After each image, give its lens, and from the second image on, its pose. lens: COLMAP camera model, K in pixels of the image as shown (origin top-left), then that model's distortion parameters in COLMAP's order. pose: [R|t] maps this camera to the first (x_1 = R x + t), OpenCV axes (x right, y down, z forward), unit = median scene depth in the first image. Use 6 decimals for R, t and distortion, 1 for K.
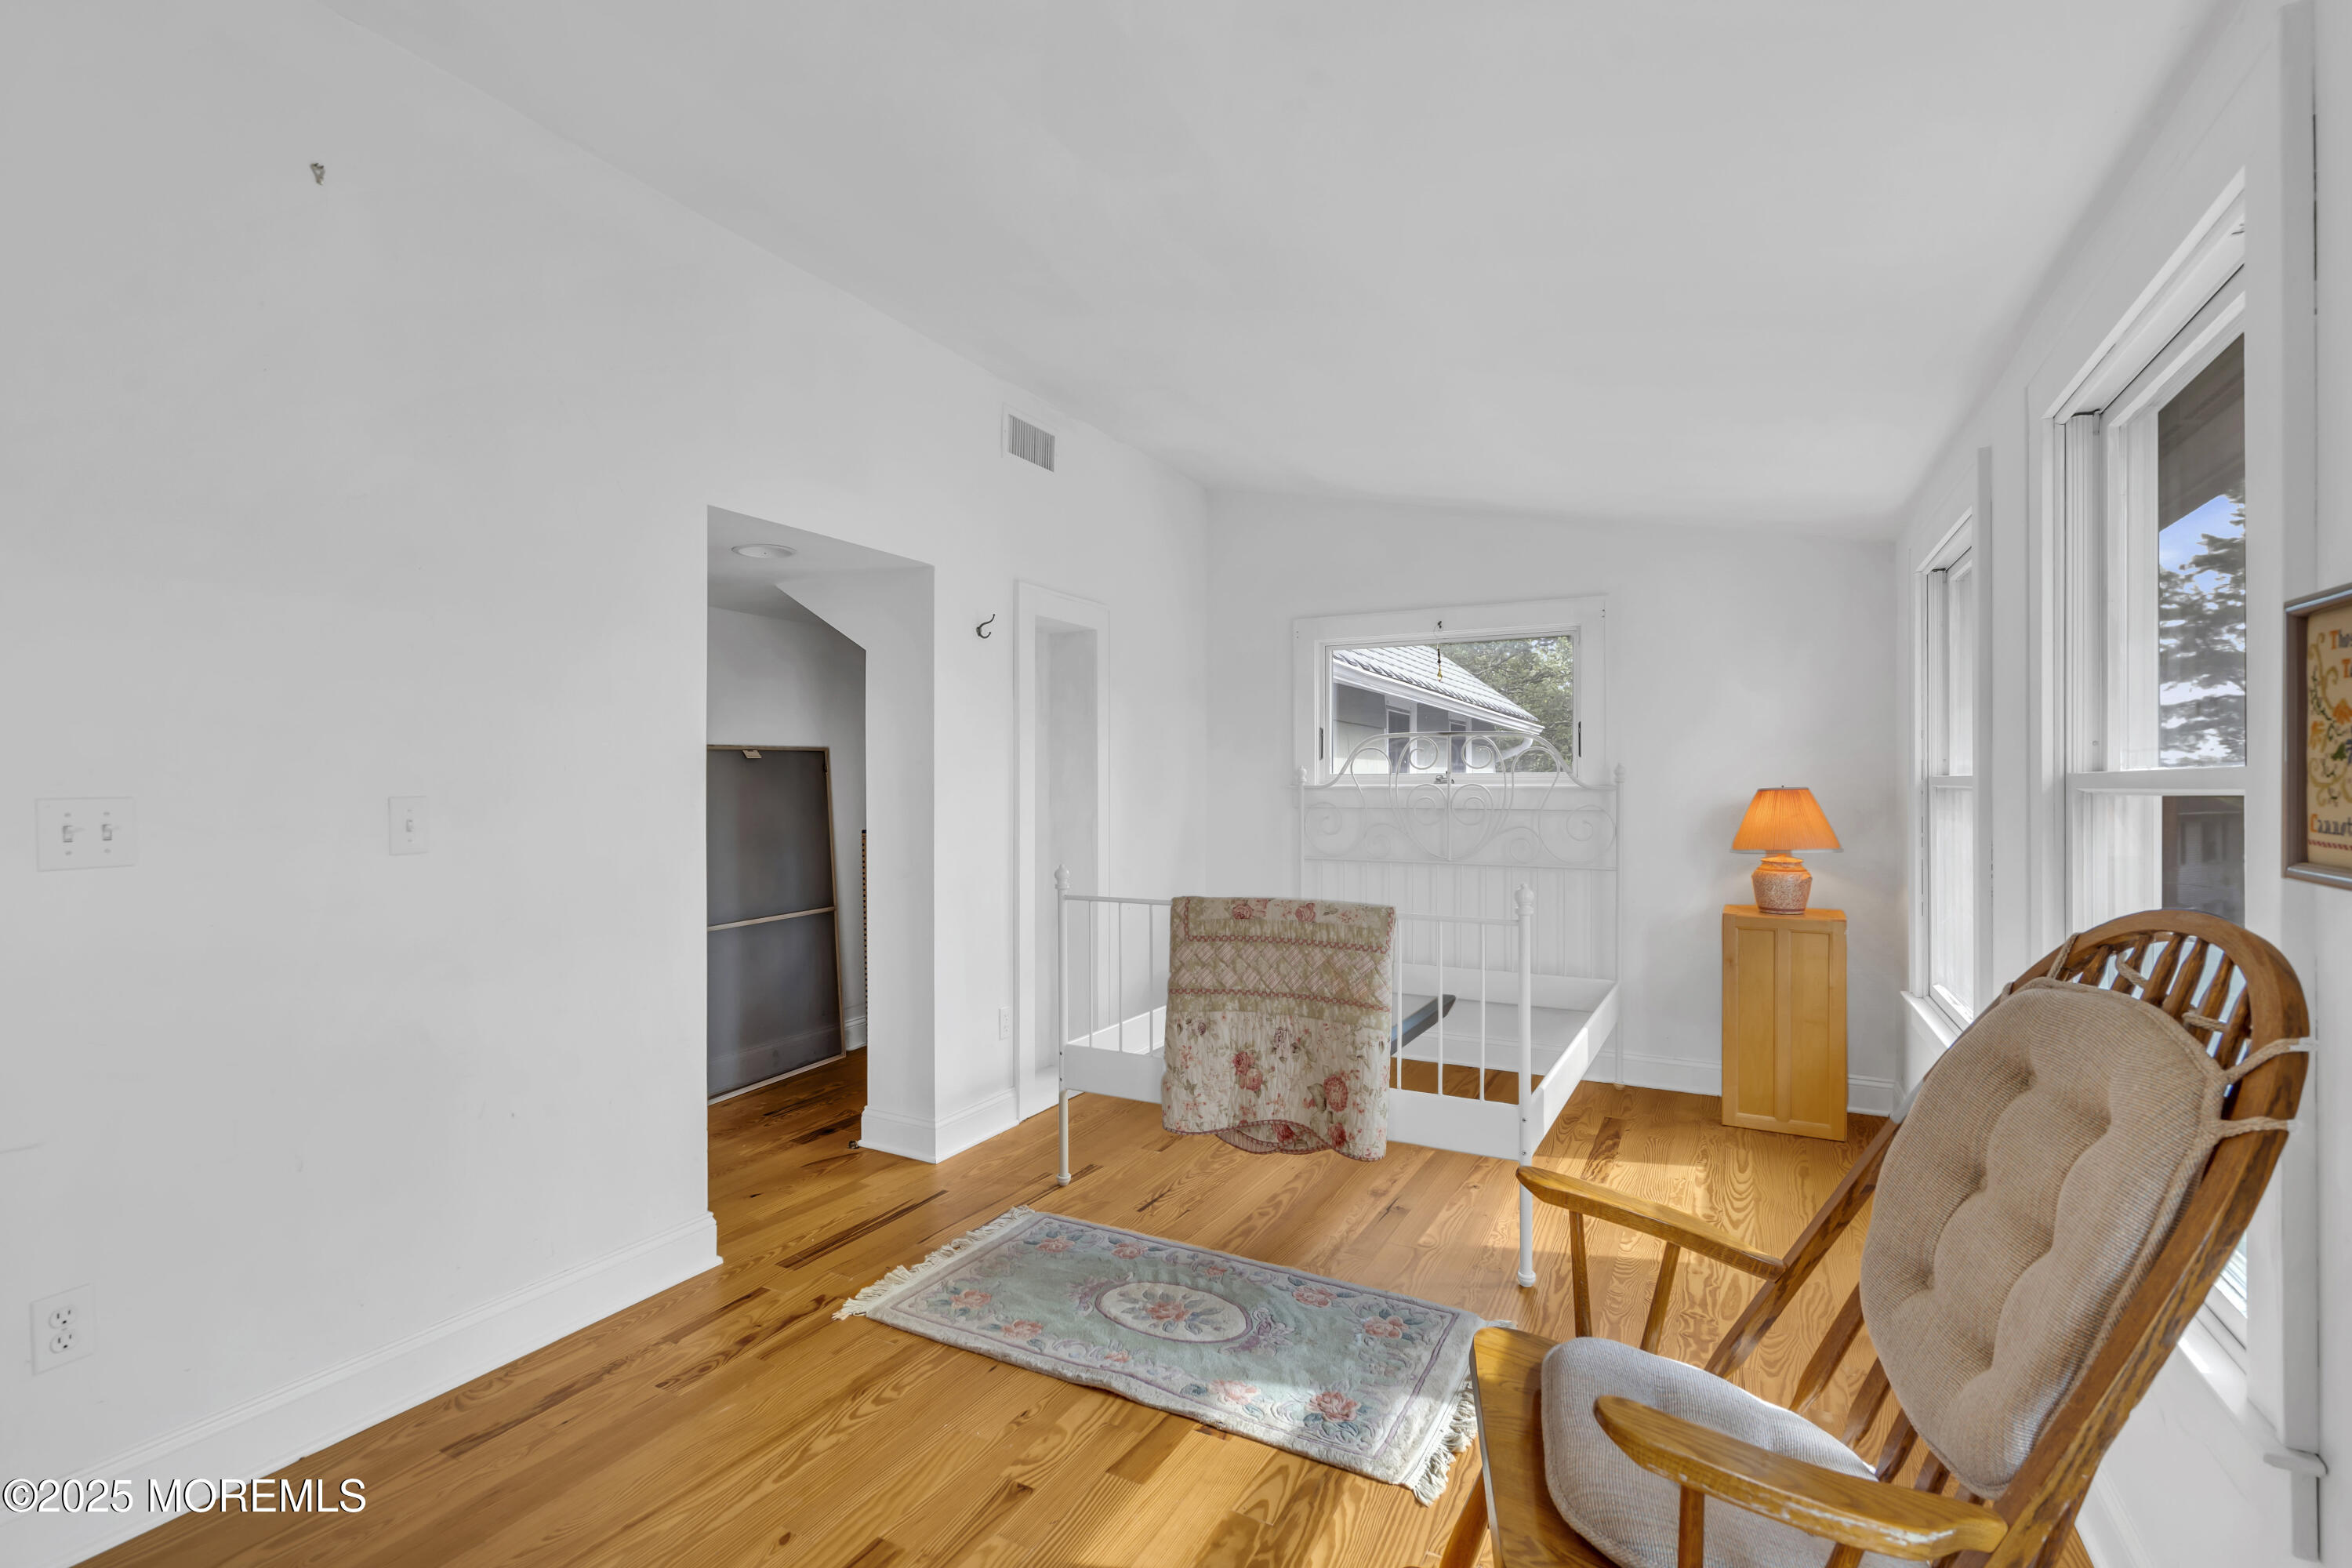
lens RADIAL K [[1075.5, 0, 1171.7], [0, 1075.5, 788.6], [0, 0, 1]] dist [-0.004777, 0.001738]
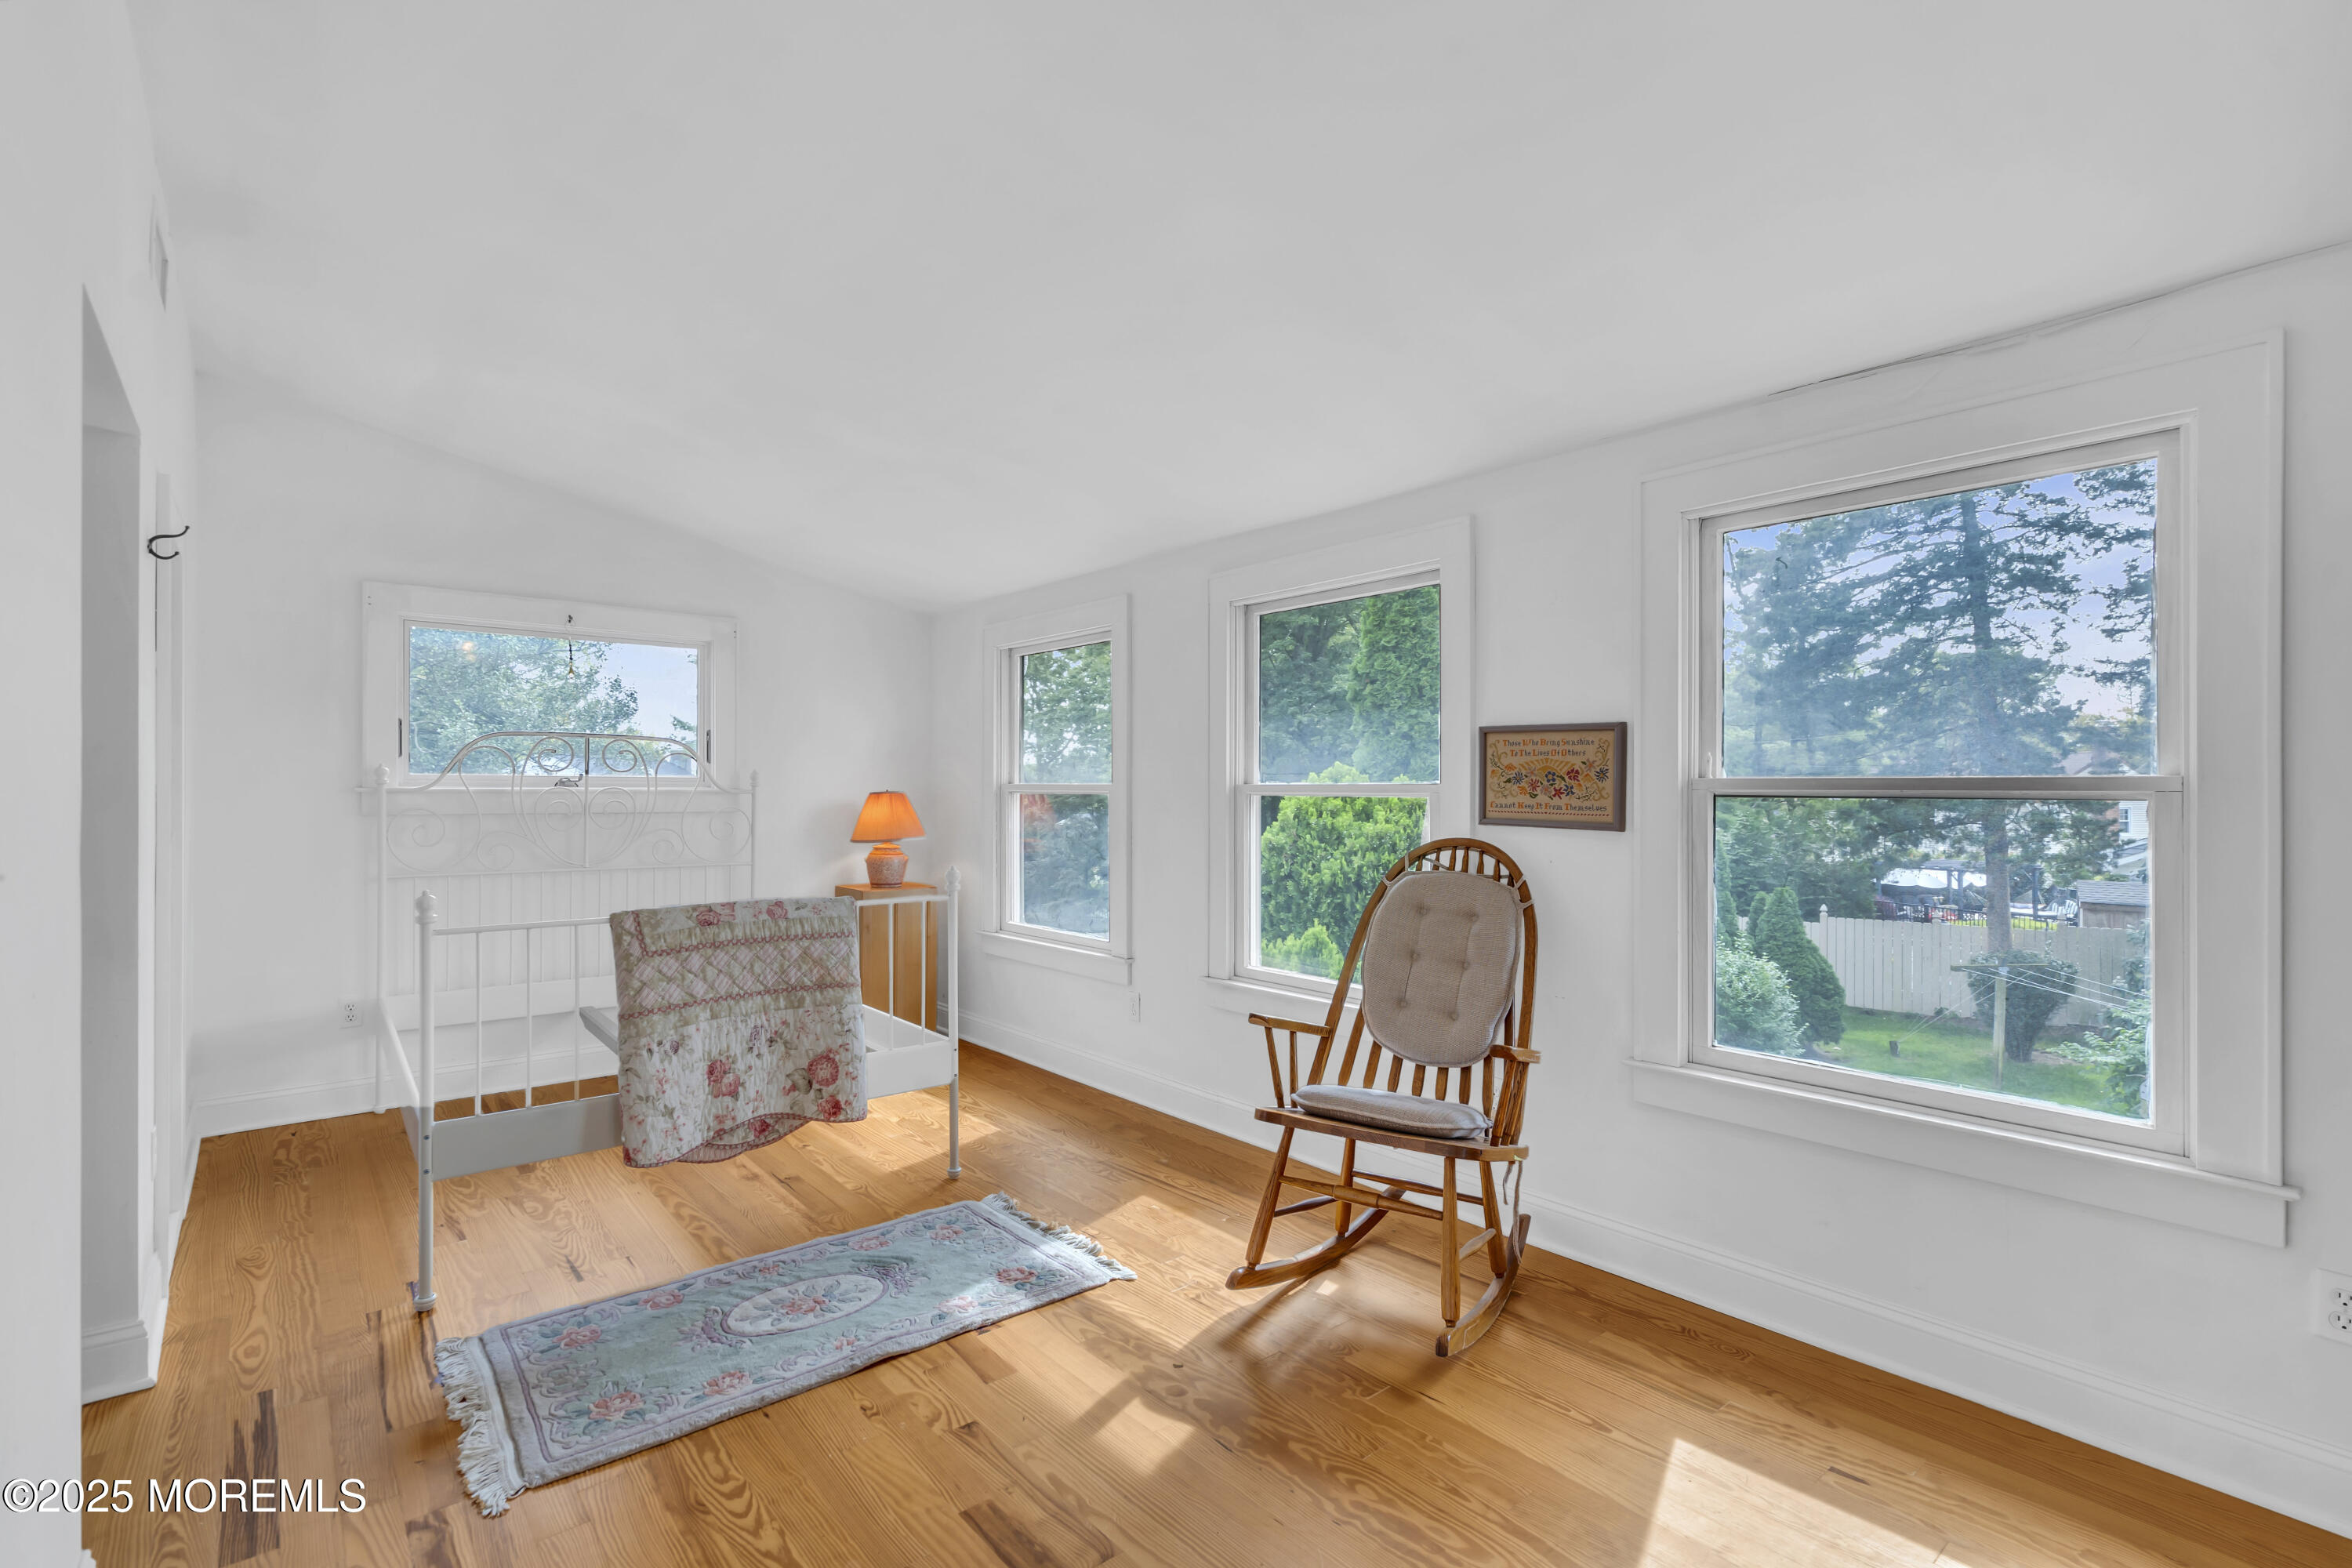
lens RADIAL K [[1075.5, 0, 1169.4], [0, 1075.5, 785.3], [0, 0, 1]] dist [-0.004777, 0.001738]
pose [[0.372082, 0.005919, 0.928181, -0.699996], [0.000115, 0.999979, -0.006423, 0.000339], [-0.928200, 0.002497, 0.372074, 0.254301]]
